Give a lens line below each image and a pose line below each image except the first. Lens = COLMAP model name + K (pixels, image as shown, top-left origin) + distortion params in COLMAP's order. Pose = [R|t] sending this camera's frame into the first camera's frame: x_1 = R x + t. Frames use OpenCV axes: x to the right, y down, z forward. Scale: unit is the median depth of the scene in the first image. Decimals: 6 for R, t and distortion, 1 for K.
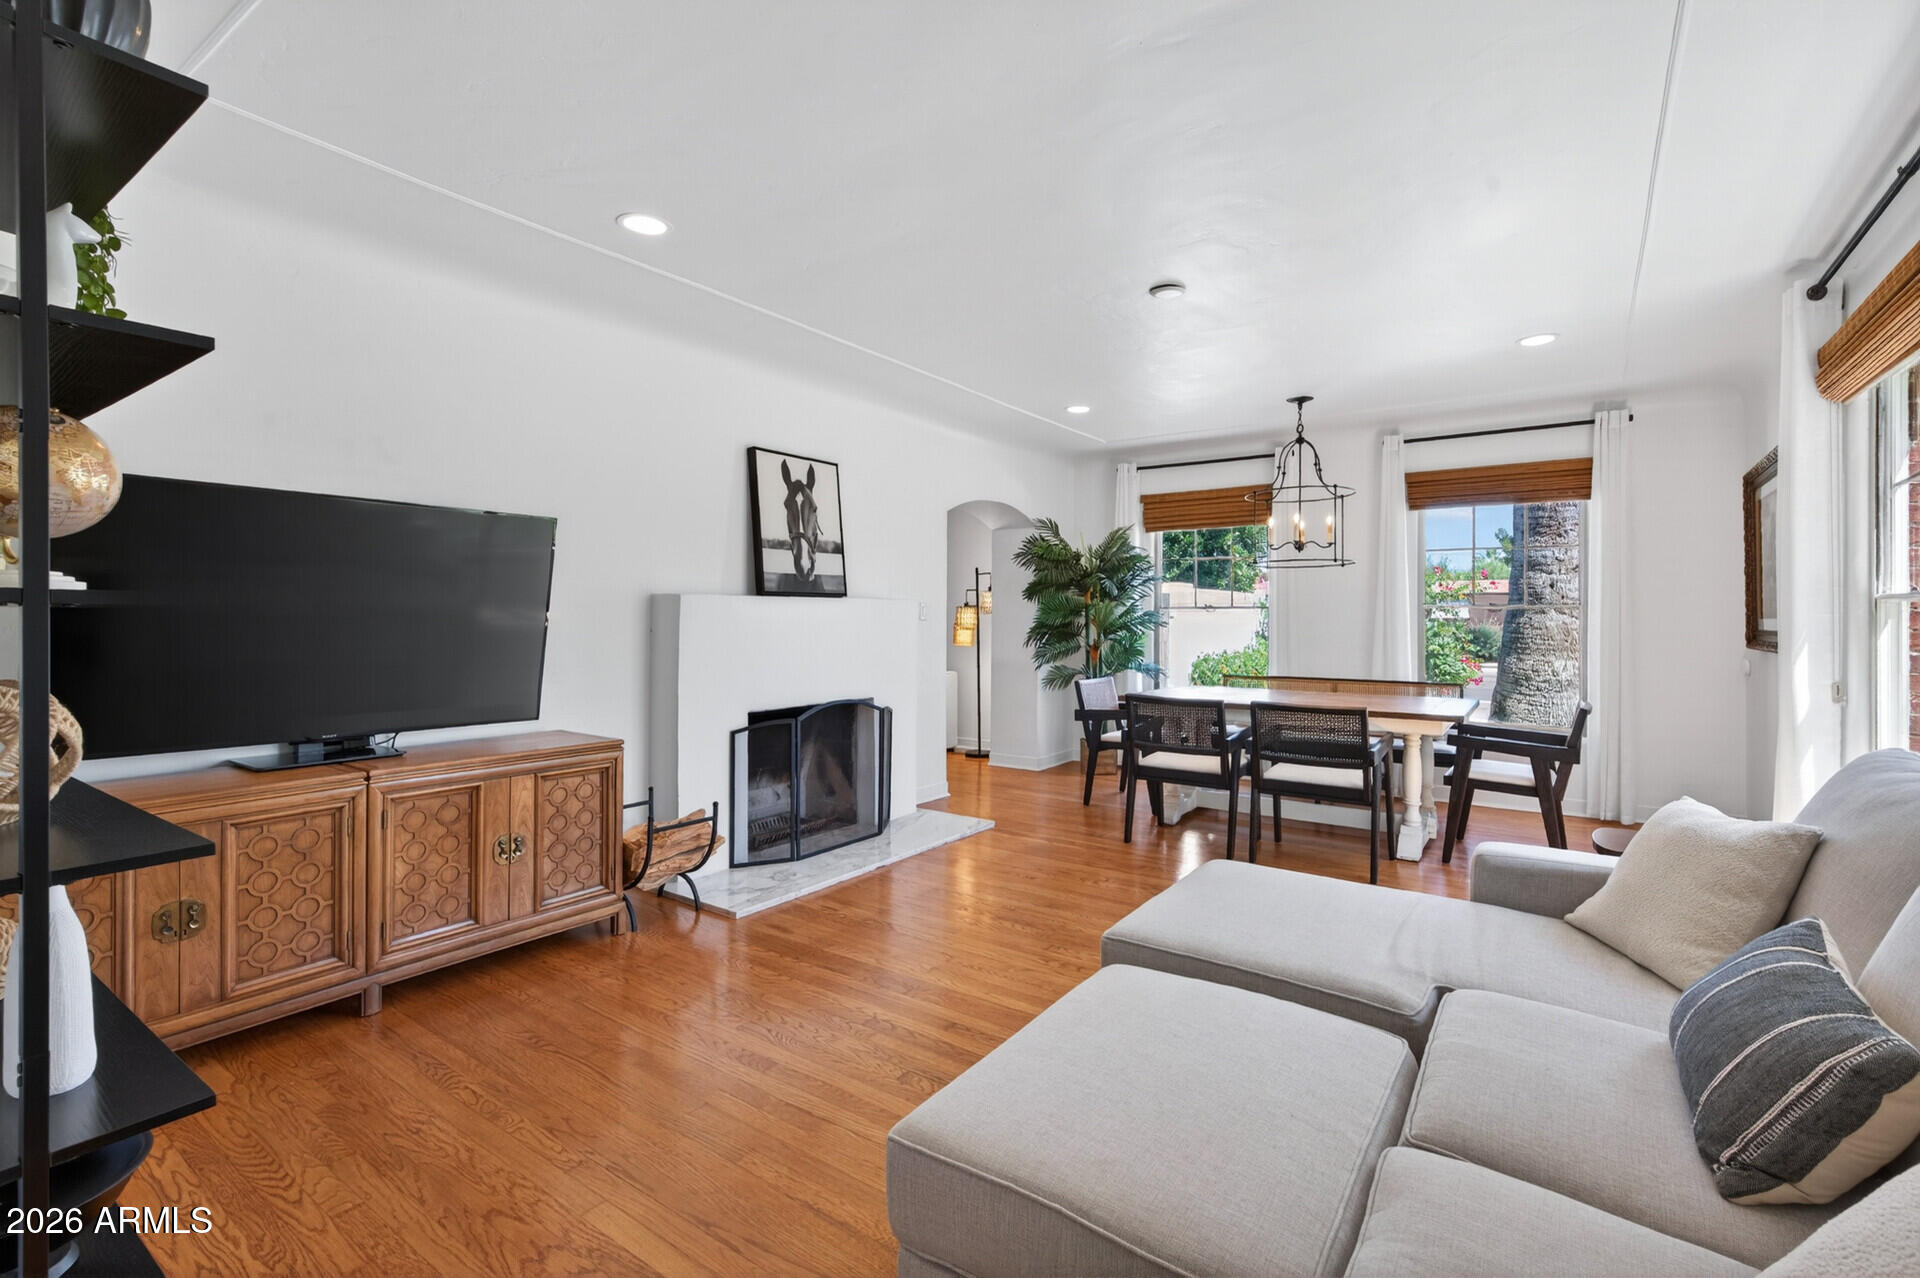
lens RADIAL K [[836.1, 0, 966.6], [0, 836.1, 631.3], [0, 0, 1]] dist [-0.001434, 0.002088]
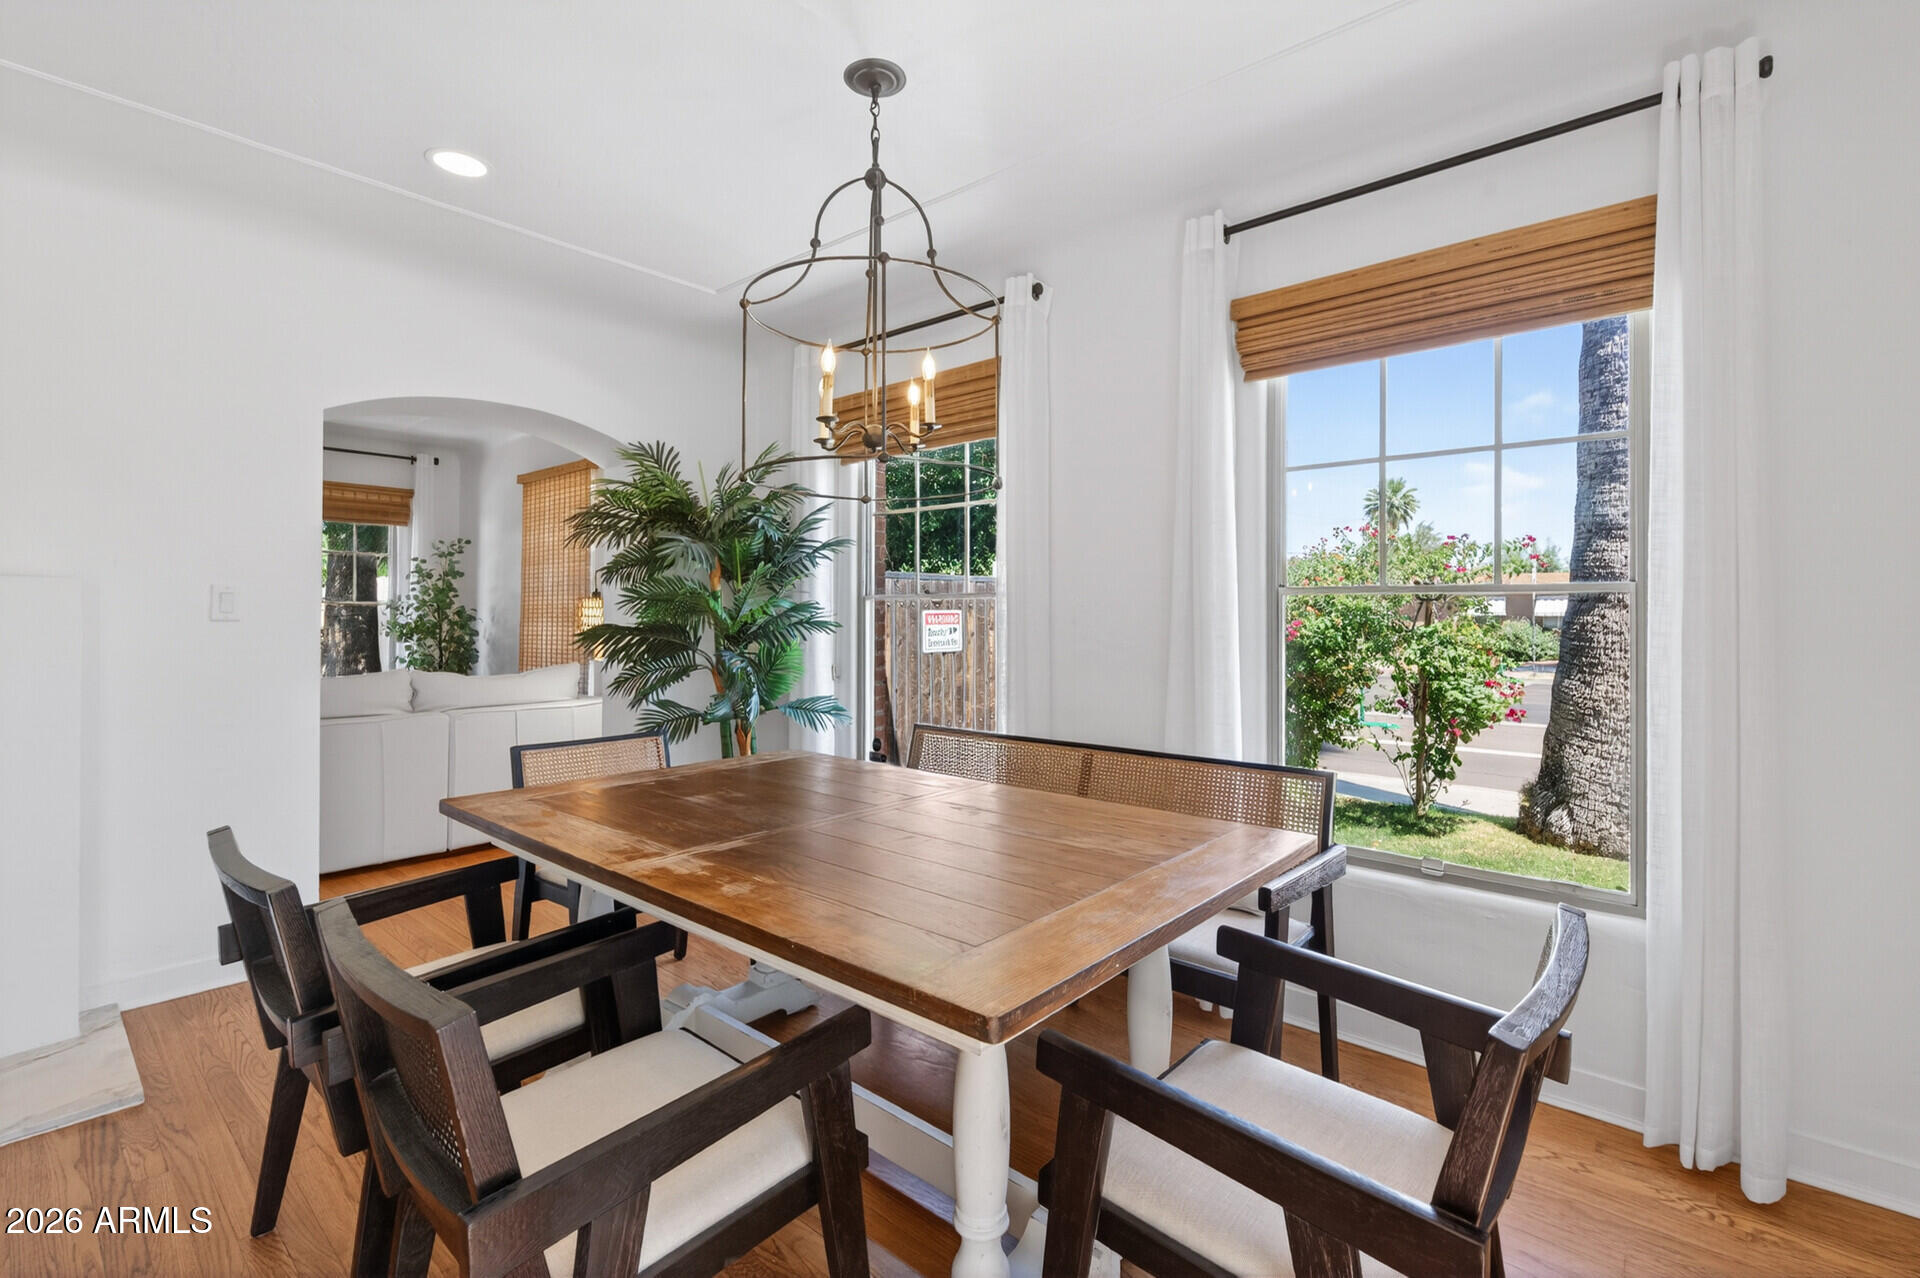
lens RADIAL K [[836.1, 0, 952.2], [0, 836.1, 625.3], [0, 0, 1]] dist [-0.001434, 0.002088]
pose [[0.993534, 0.001716, -0.113518, 0.424957], [-0.002784, 0.999953, -0.009247, -0.004560], [0.113497, 0.009503, 0.993493, 0.526008]]
